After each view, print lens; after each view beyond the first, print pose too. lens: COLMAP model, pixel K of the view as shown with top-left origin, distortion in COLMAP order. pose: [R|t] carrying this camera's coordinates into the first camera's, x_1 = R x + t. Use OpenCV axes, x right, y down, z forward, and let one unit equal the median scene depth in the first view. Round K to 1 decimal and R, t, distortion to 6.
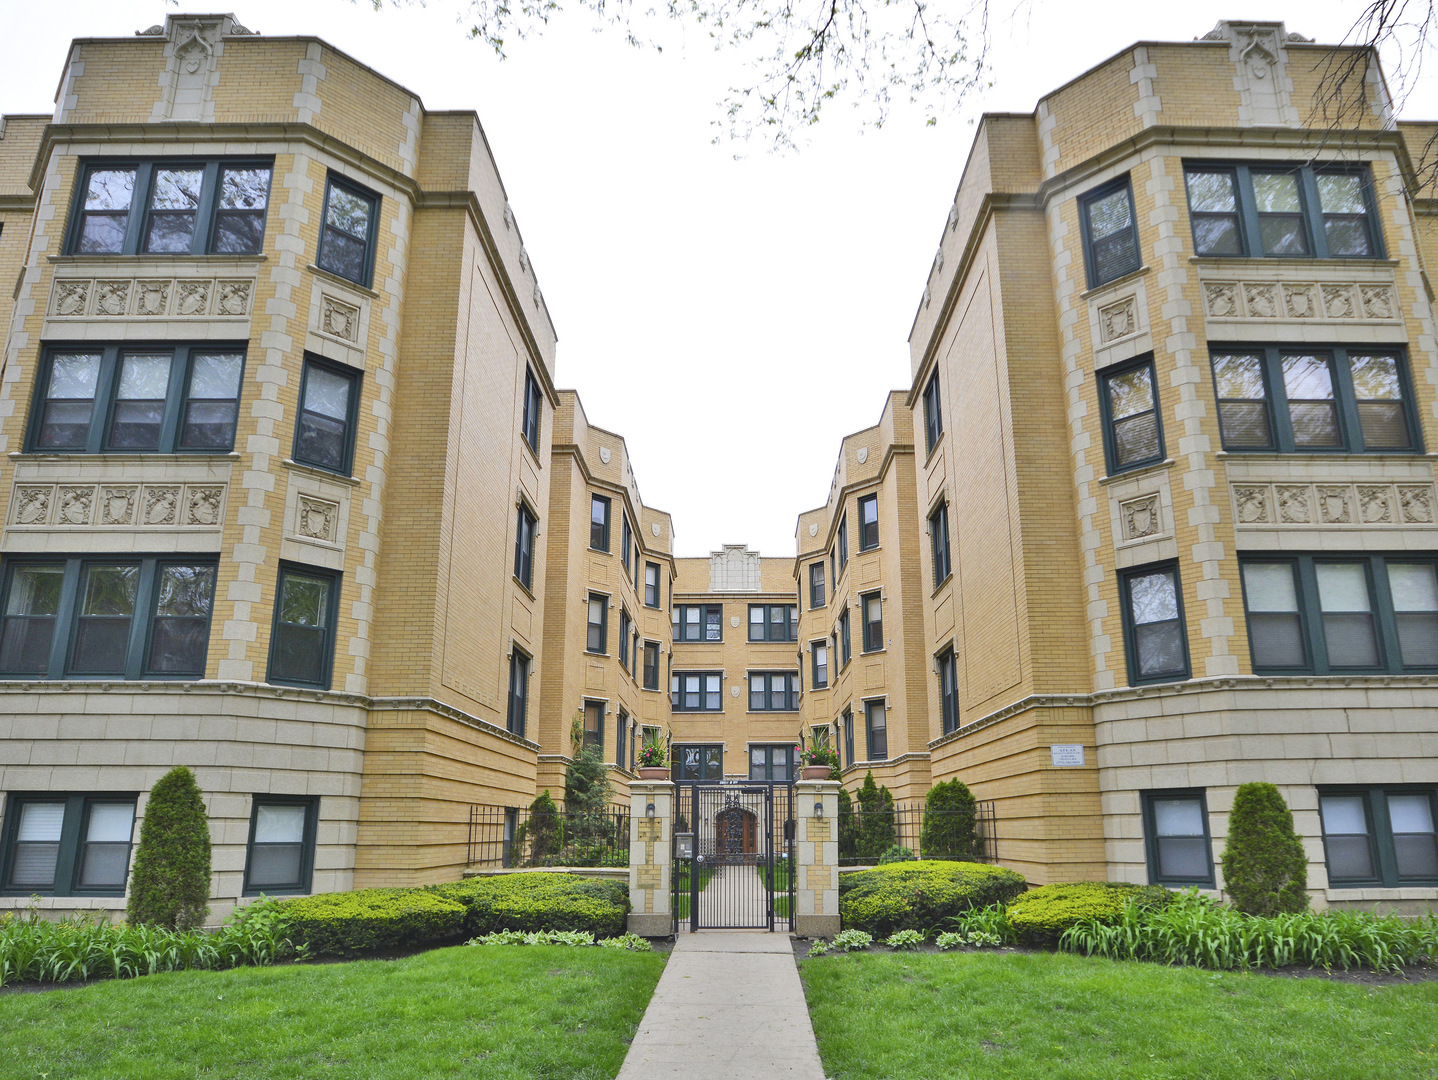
lens RADIAL K [[898.4, 0, 741.5], [0, 898.4, 605.6], [0, 0, 1]] dist [-0.026233, 0.009107]
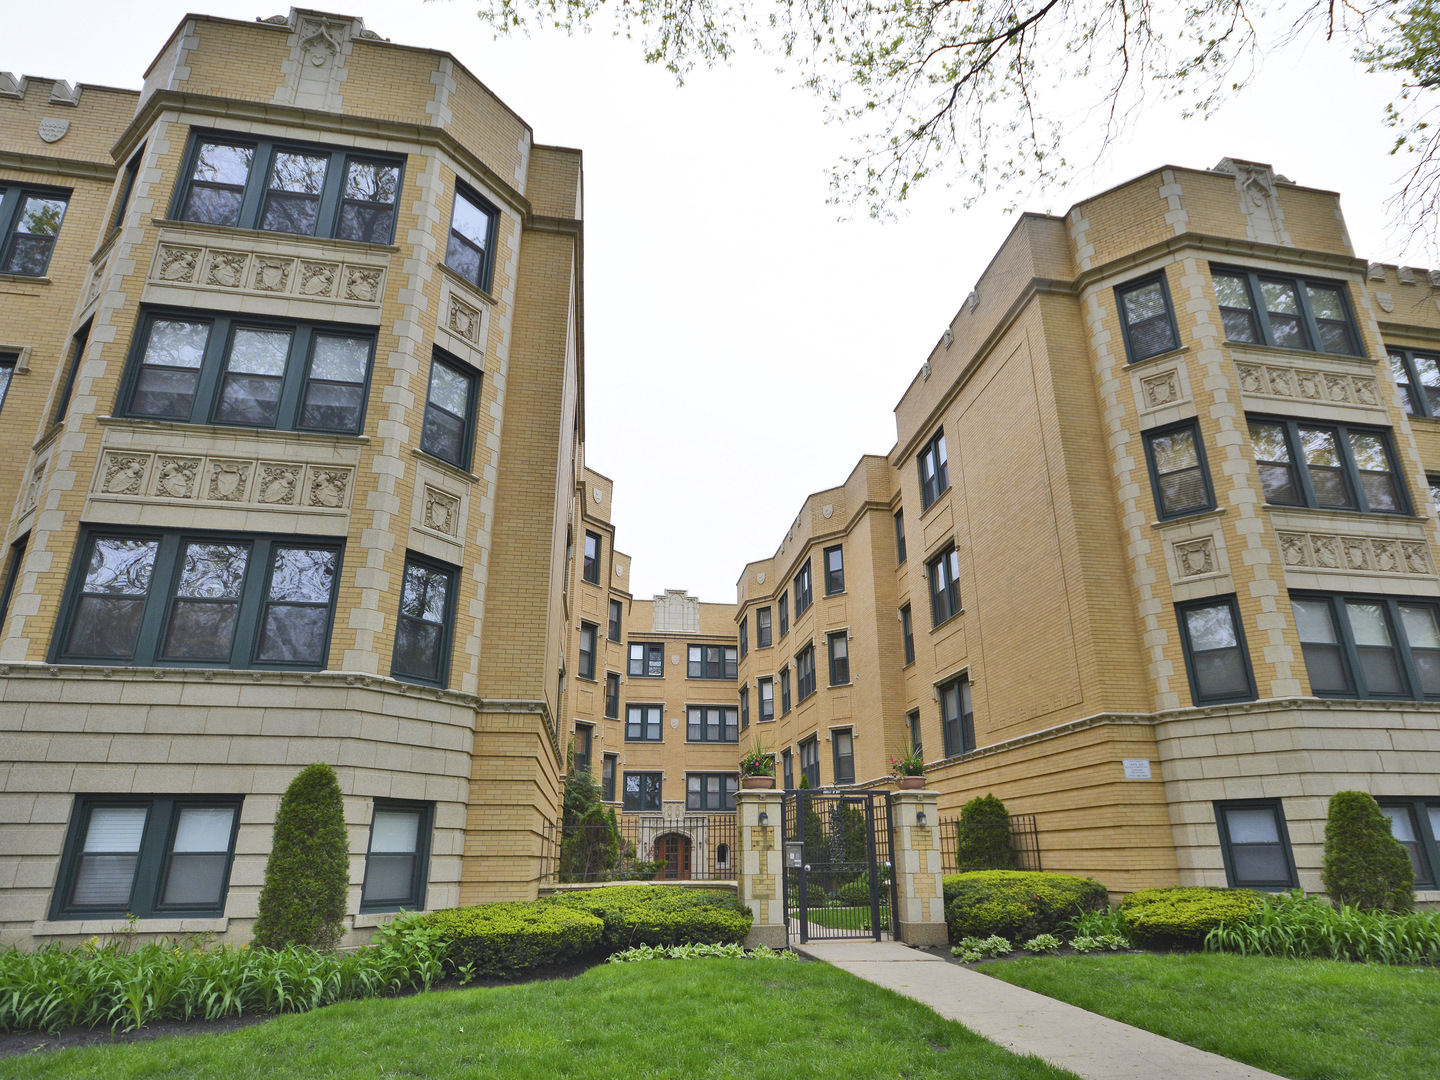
lens RADIAL K [[781.8, 0, 731.7], [0, 781.8, 588.2], [0, 0, 1]] dist [-0.006017, 0.004184]
pose [[0.986474, 0.048994, 0.156427, -0.265385], [-0.034820, 0.995141, -0.092098, 0.047901], [-0.160179, 0.085405, 0.983386, 0.109833]]
